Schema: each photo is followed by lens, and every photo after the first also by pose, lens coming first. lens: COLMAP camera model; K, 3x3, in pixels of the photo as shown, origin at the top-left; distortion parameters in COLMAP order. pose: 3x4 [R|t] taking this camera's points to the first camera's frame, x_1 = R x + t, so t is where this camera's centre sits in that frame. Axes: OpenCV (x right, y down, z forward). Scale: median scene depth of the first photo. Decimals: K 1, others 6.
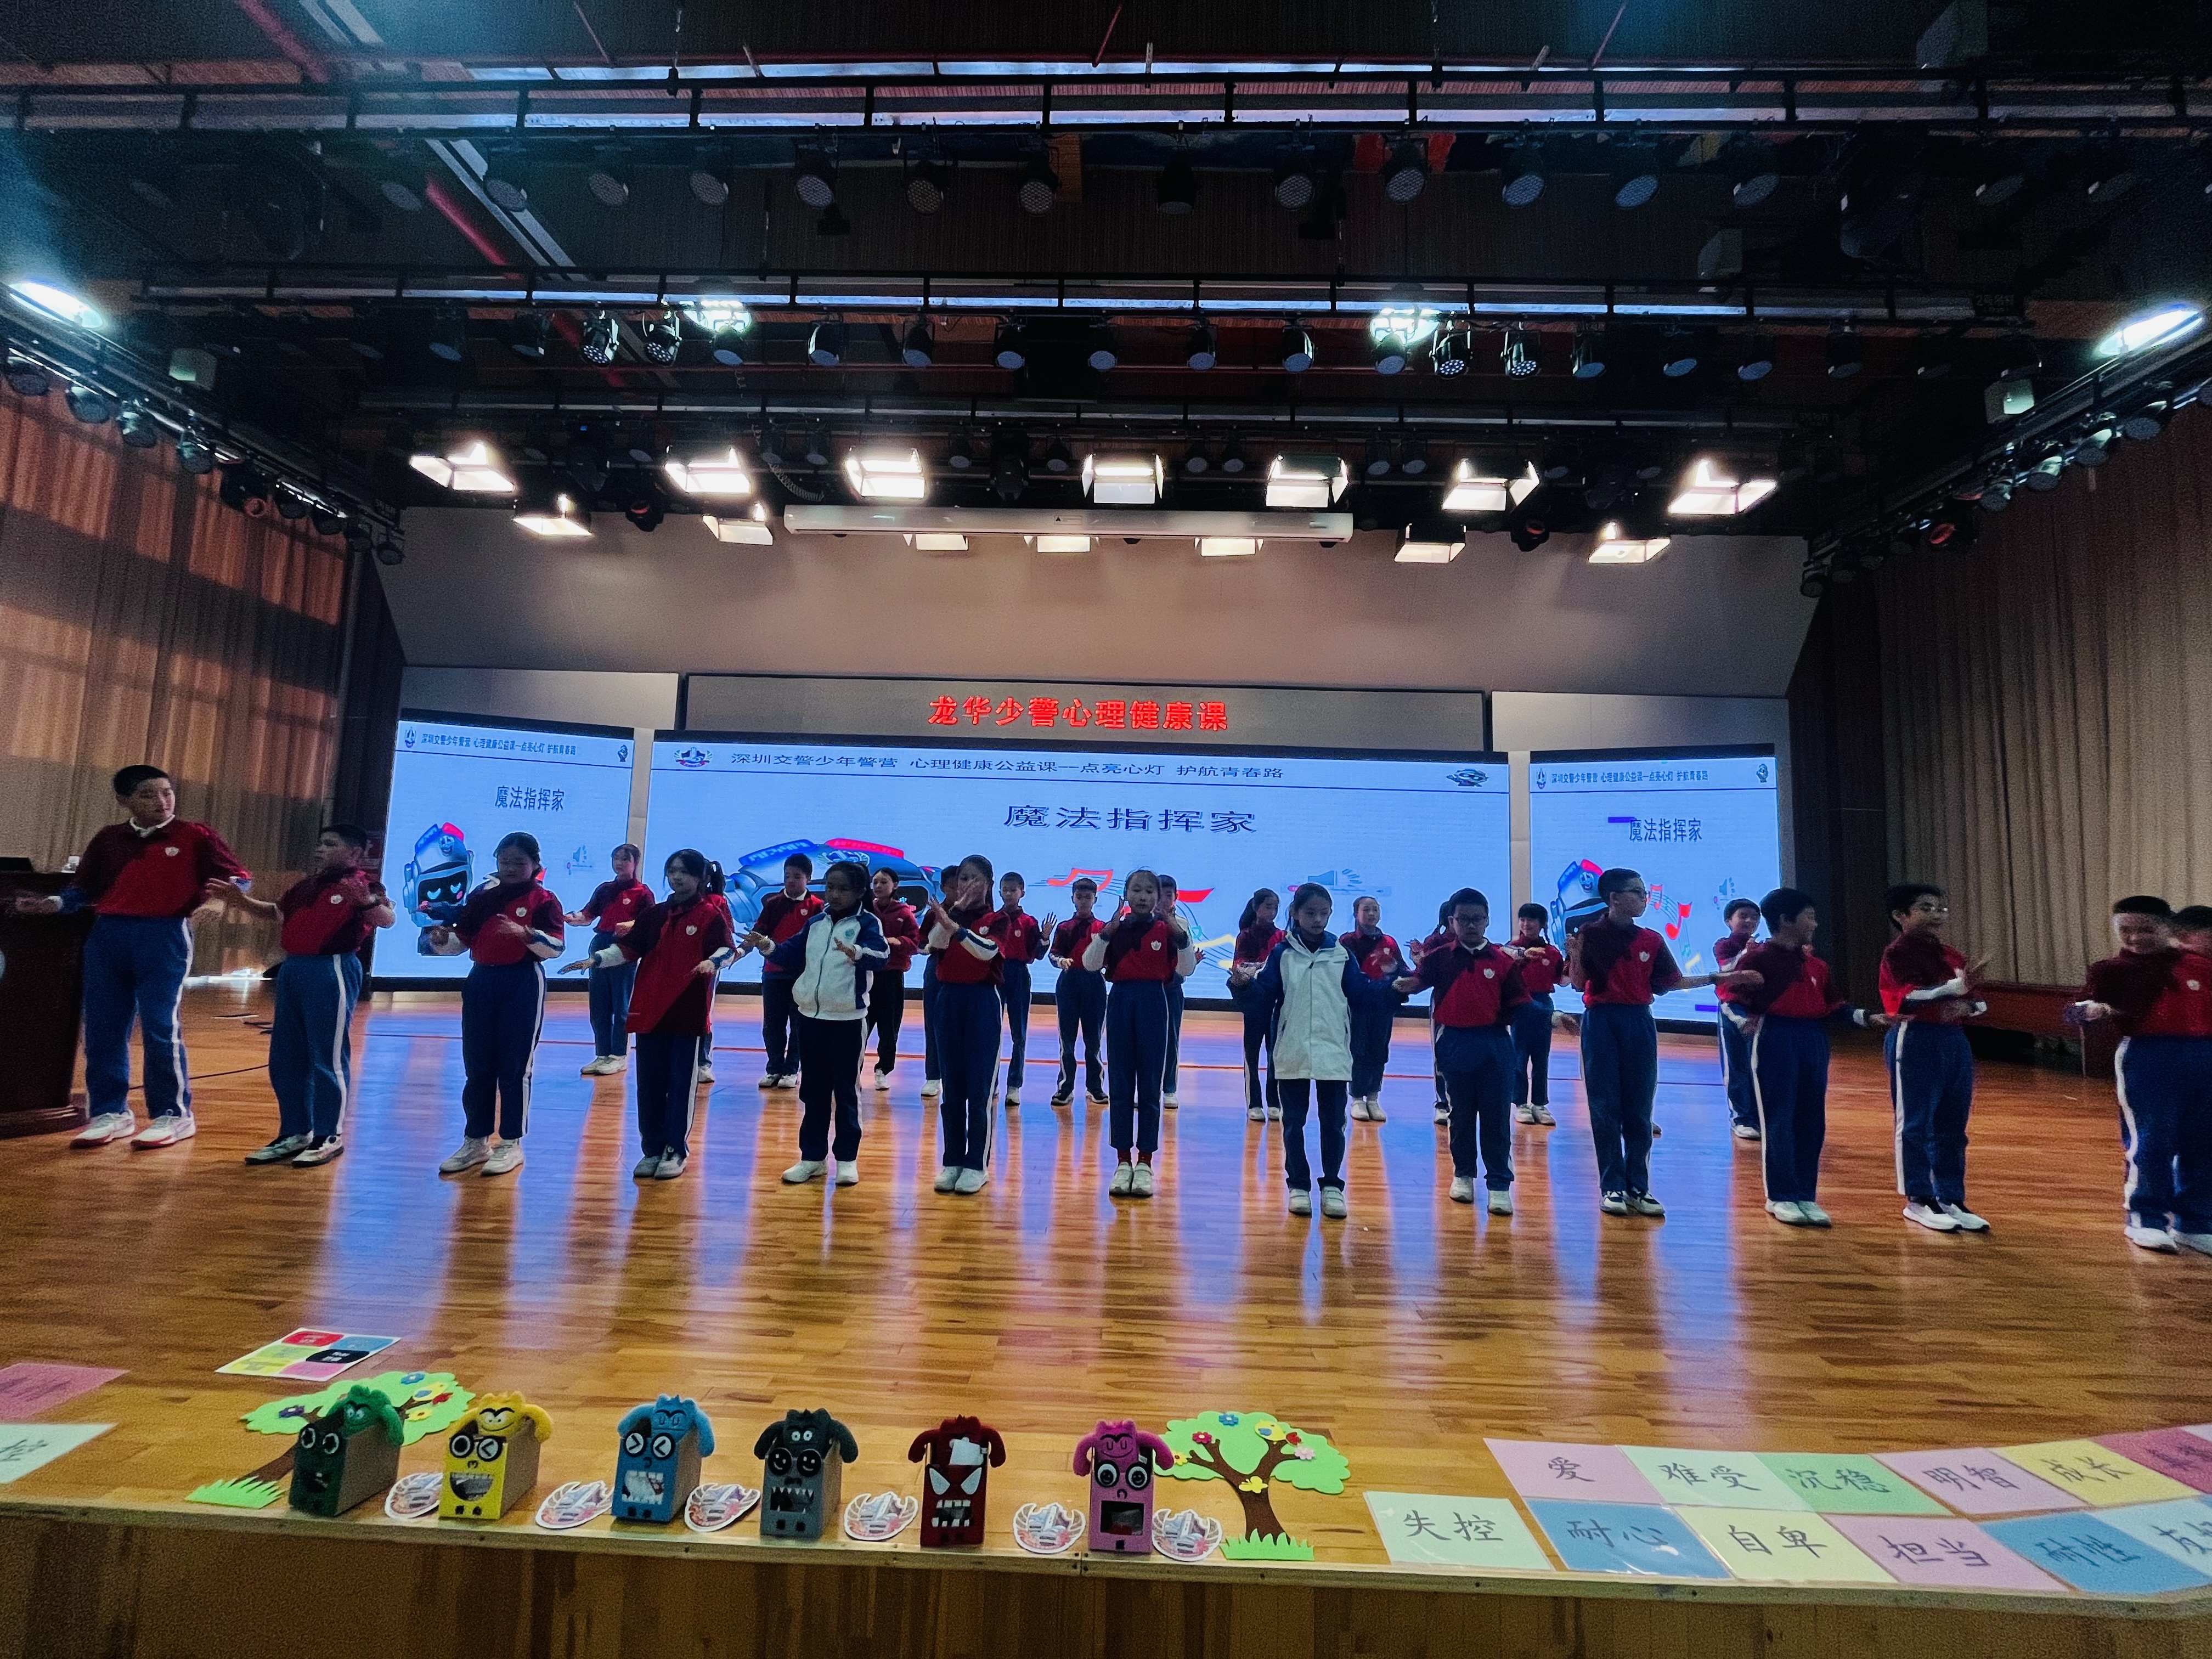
lens RADIAL K [[876.2, 0, 1097.7], [0, 876.2, 834.9], [0, 0, 1]] dist [-0.002663, 0.000317]
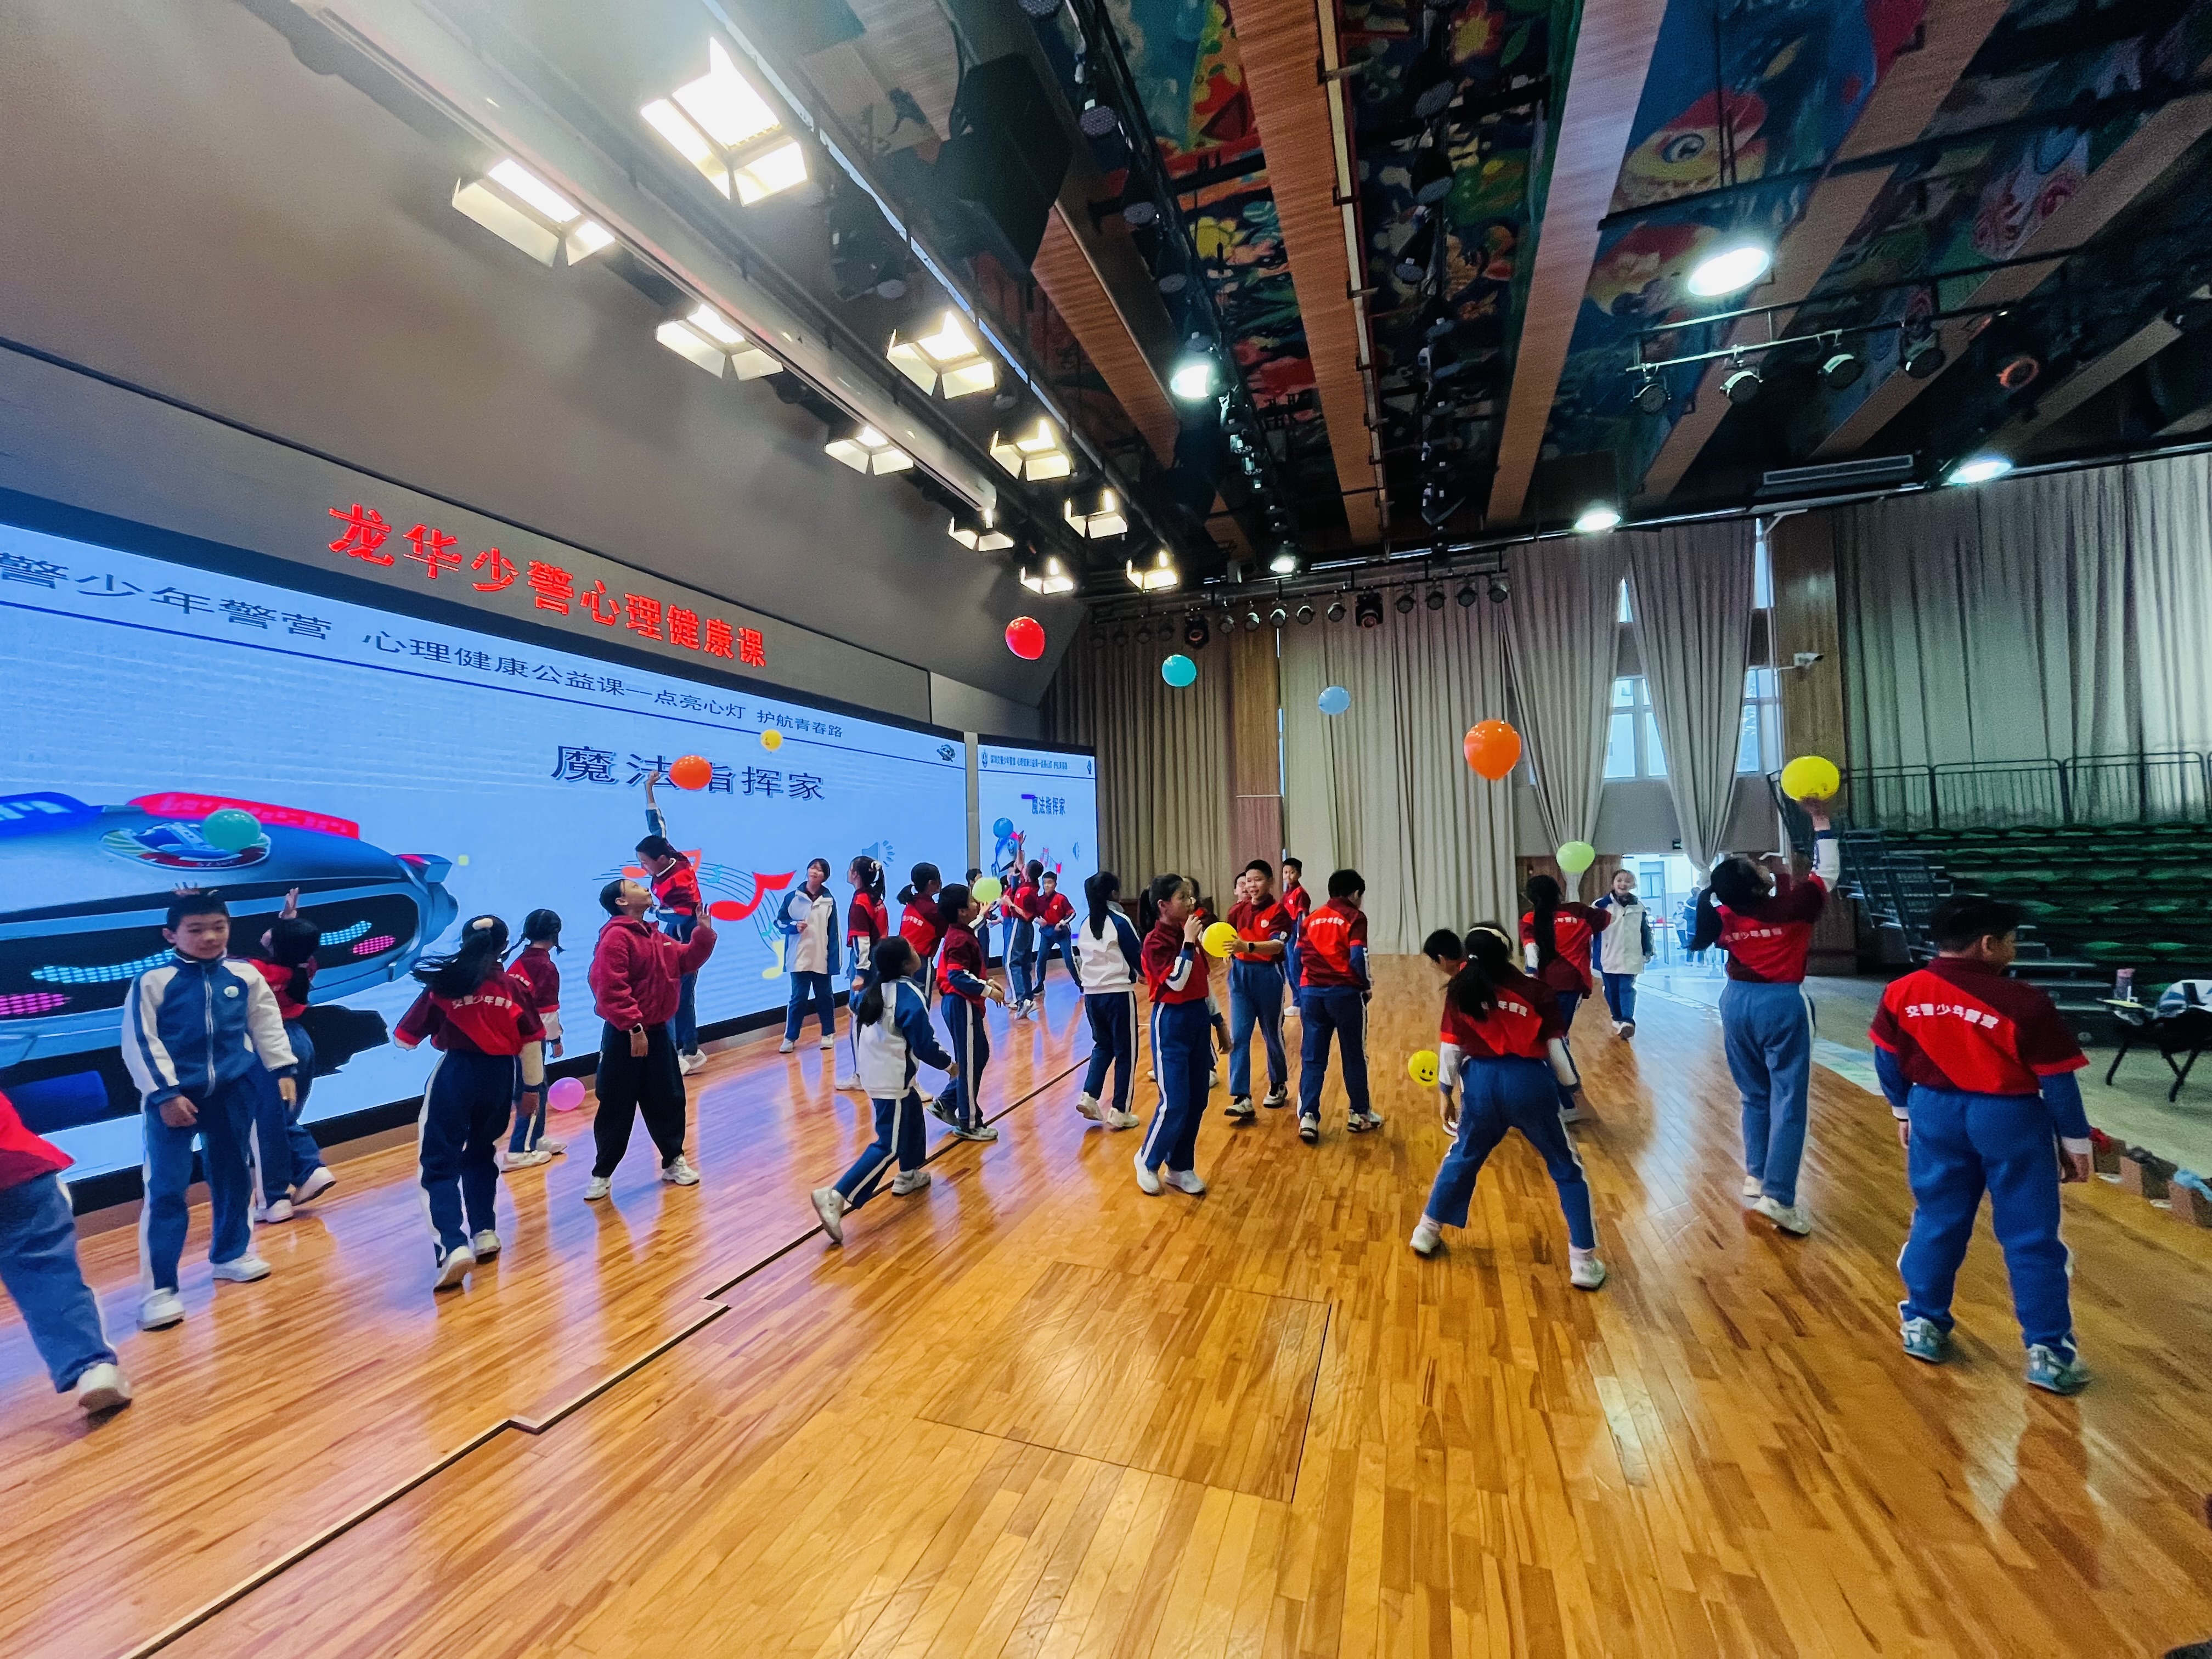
lens RADIAL K [[876.2, 0, 1097.7], [0, 876.2, 834.9], [0, 0, 1]] dist [-0.002663, 0.000317]
pose [[0.344223, -0.016098, 0.938750, -0.522463], [-0.042951, 0.998536, 0.032873, -0.008075], [-0.937905, -0.051636, 0.343028, 0.462887]]
